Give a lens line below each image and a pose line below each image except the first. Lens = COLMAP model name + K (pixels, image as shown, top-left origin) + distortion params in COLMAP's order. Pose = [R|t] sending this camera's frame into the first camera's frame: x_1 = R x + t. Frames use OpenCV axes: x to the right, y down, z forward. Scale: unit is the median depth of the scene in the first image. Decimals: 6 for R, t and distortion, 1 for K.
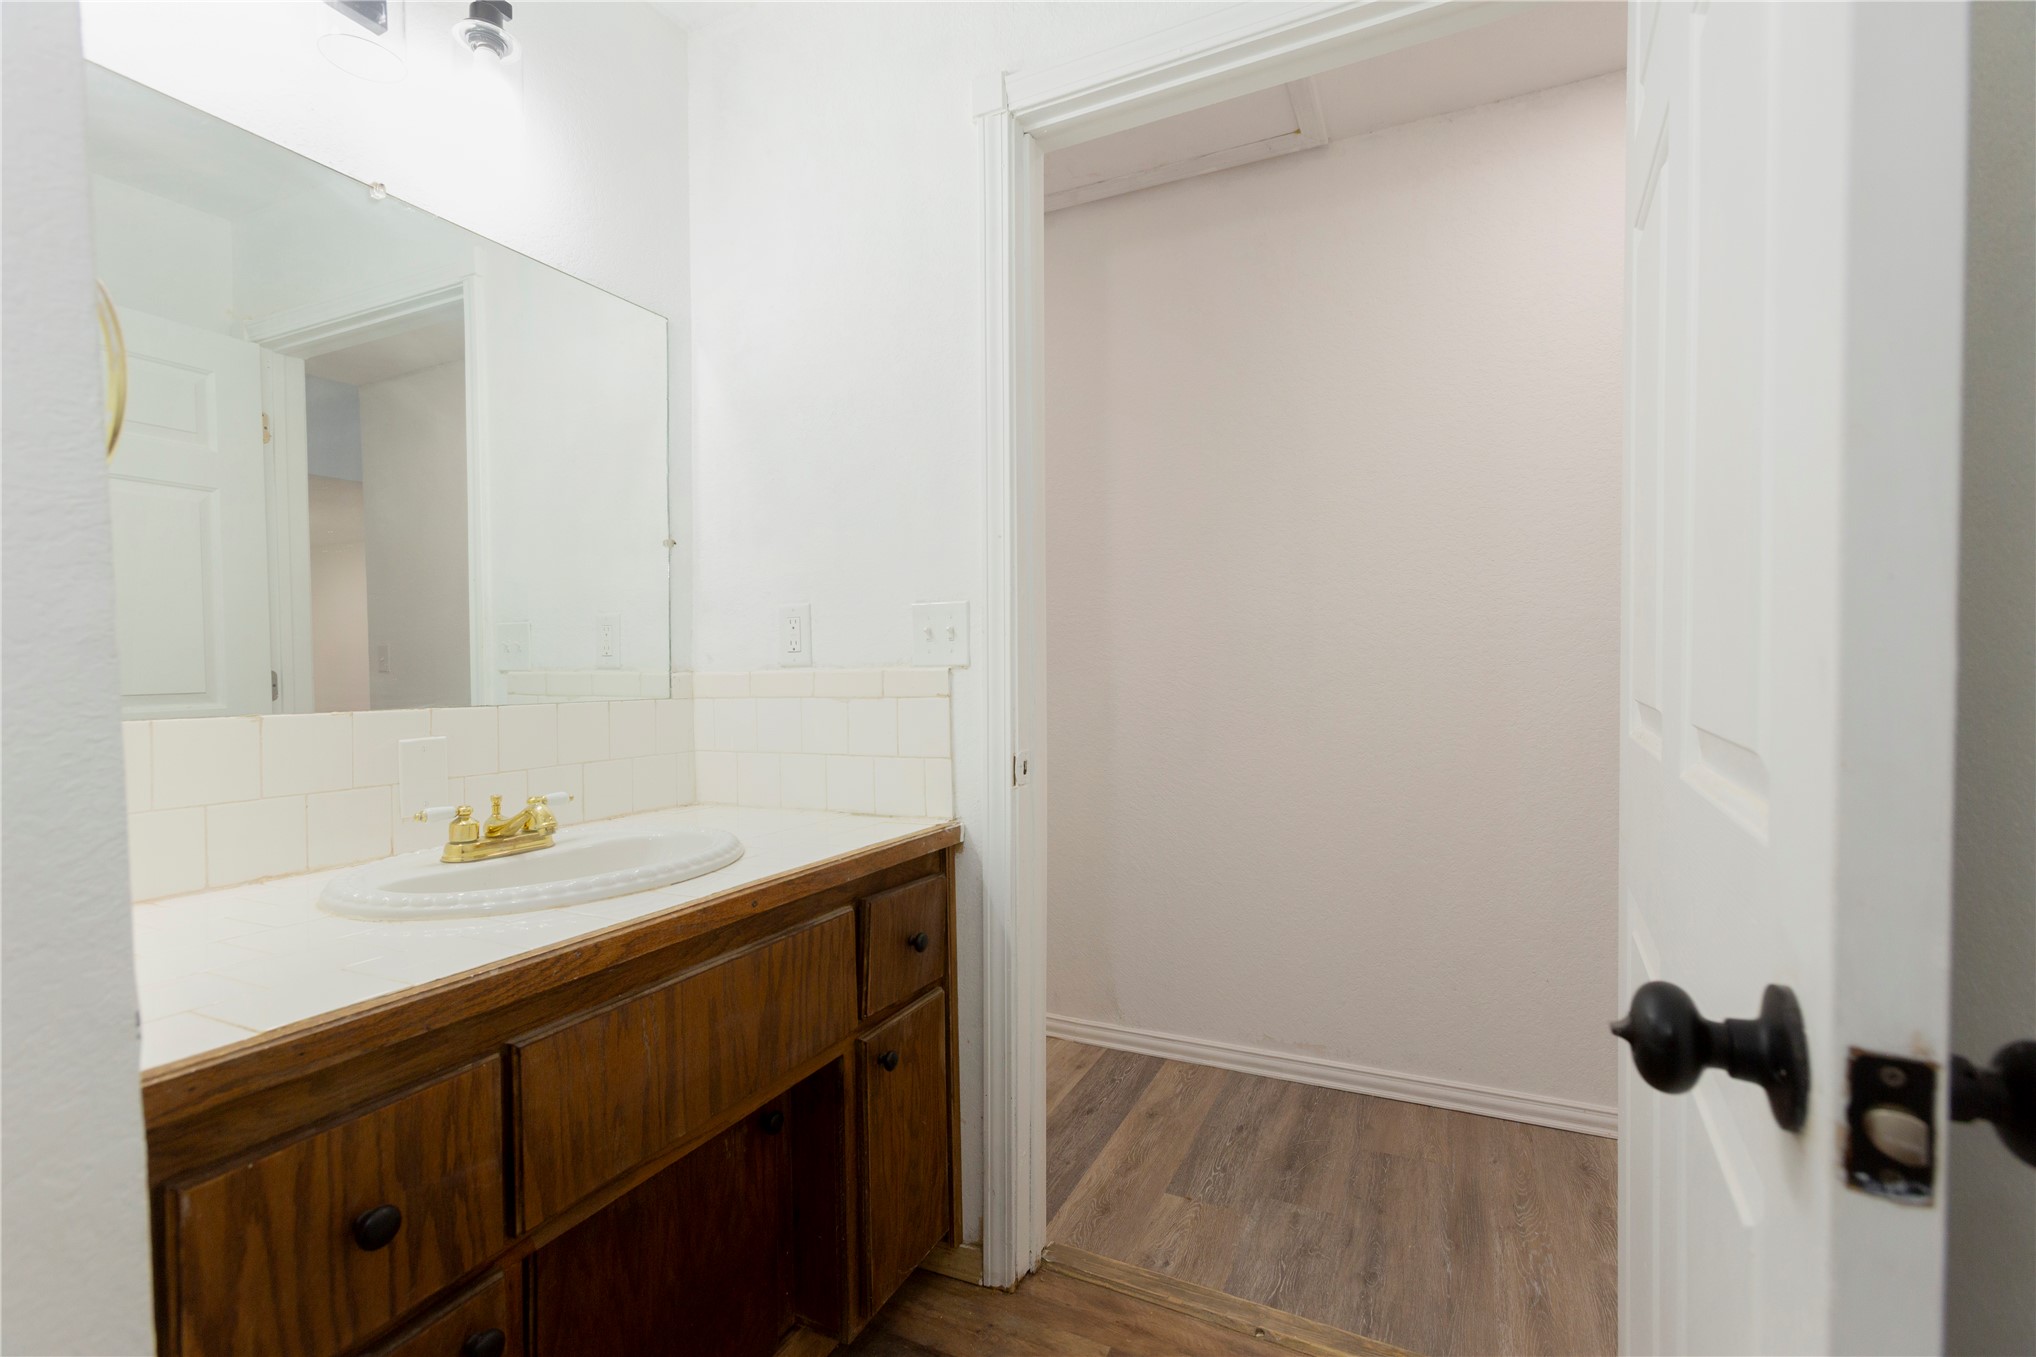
lens RADIAL K [[899.0, 0, 1000.9], [0, 899.0, 676.5], [0, 0, 1]] dist [-0.013392, 0.011026]
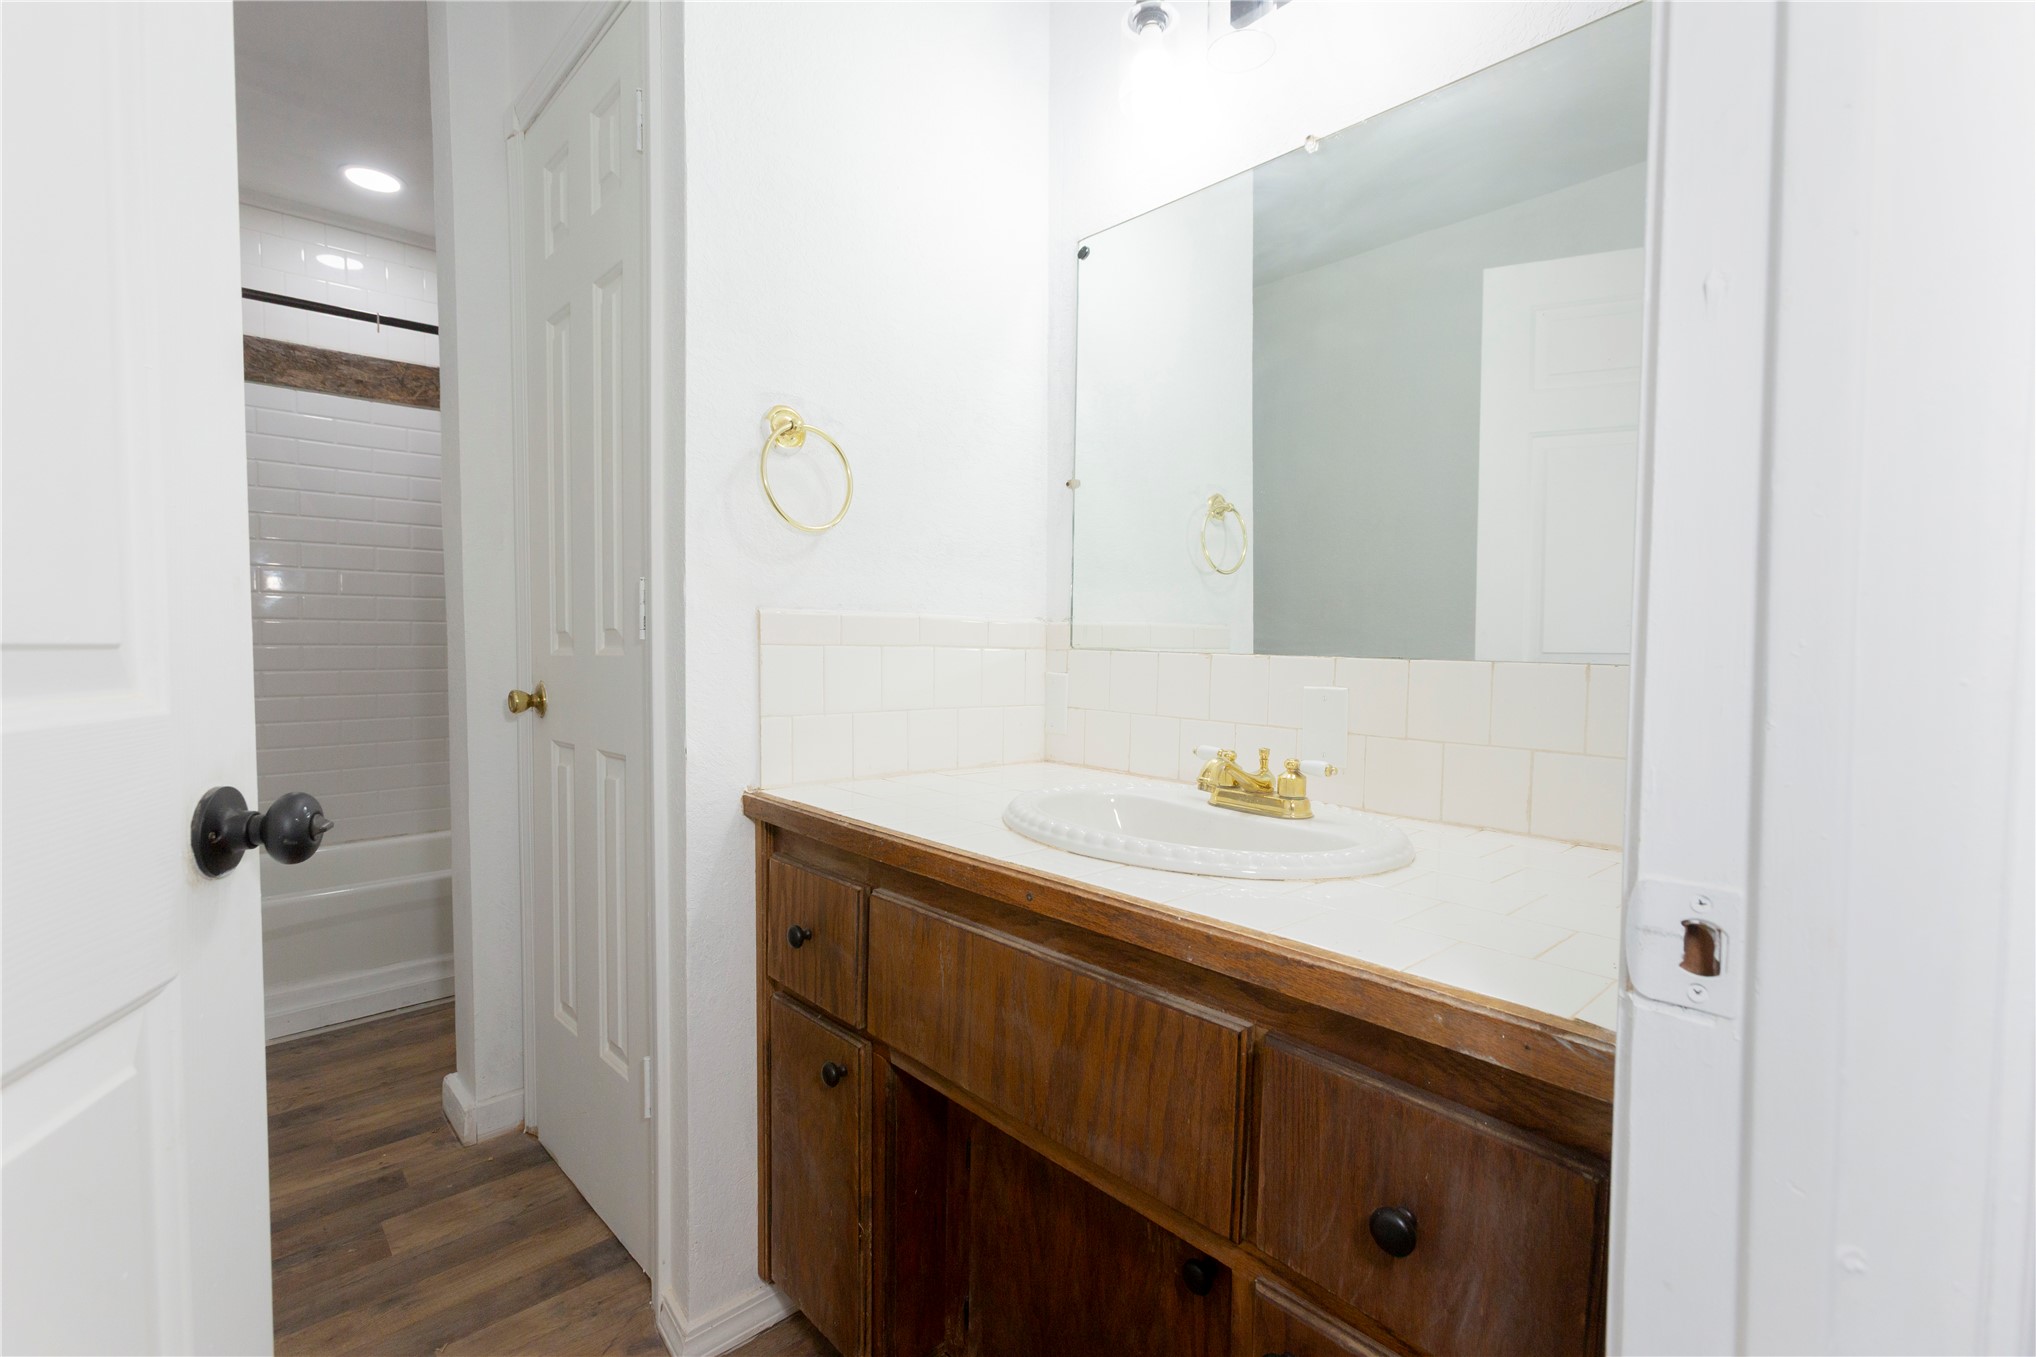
lens RADIAL K [[899.0, 0, 1022.4], [0, 899.0, 676.8], [0, 0, 1]] dist [-0.013392, 0.011026]
pose [[-0.336868, 0.044748, -0.940488, 0.491589], [-0.022383, 0.998207, 0.055512, 0.014076], [0.941286, 0.039751, -0.335263, 1.306578]]
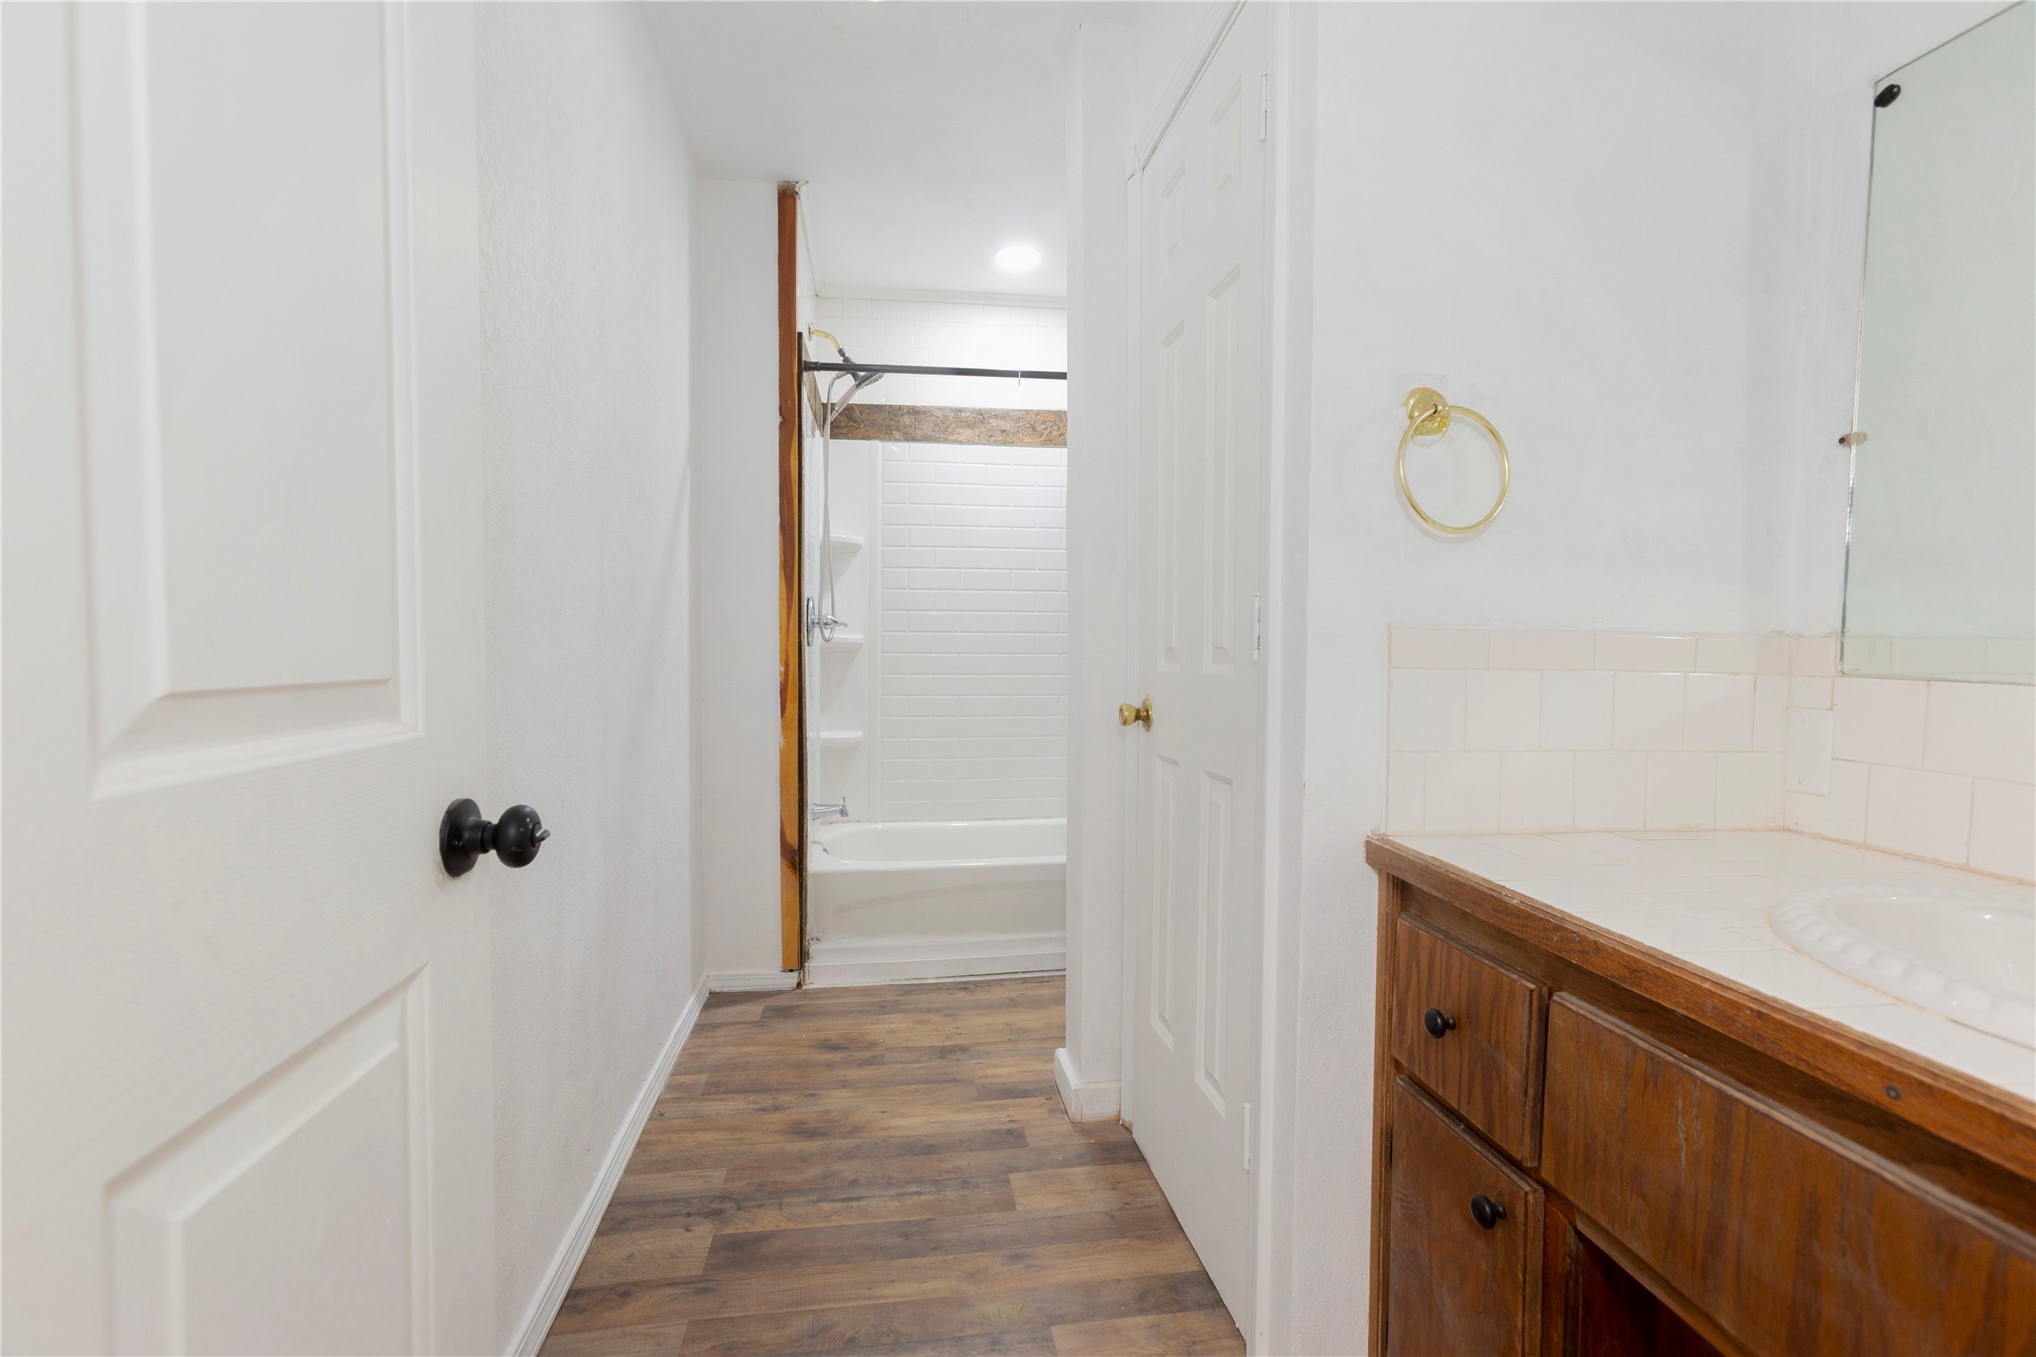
lens RADIAL K [[899.0, 0, 1017.6], [0, 899.0, 673.9], [0, 0, 1]] dist [-0.013392, 0.011026]
pose [[-0.813959, 0.026014, -0.580339, 0.424843], [-0.009984, 0.998223, 0.058749, -0.004432], [0.580836, 0.053614, -0.812253, 1.156792]]
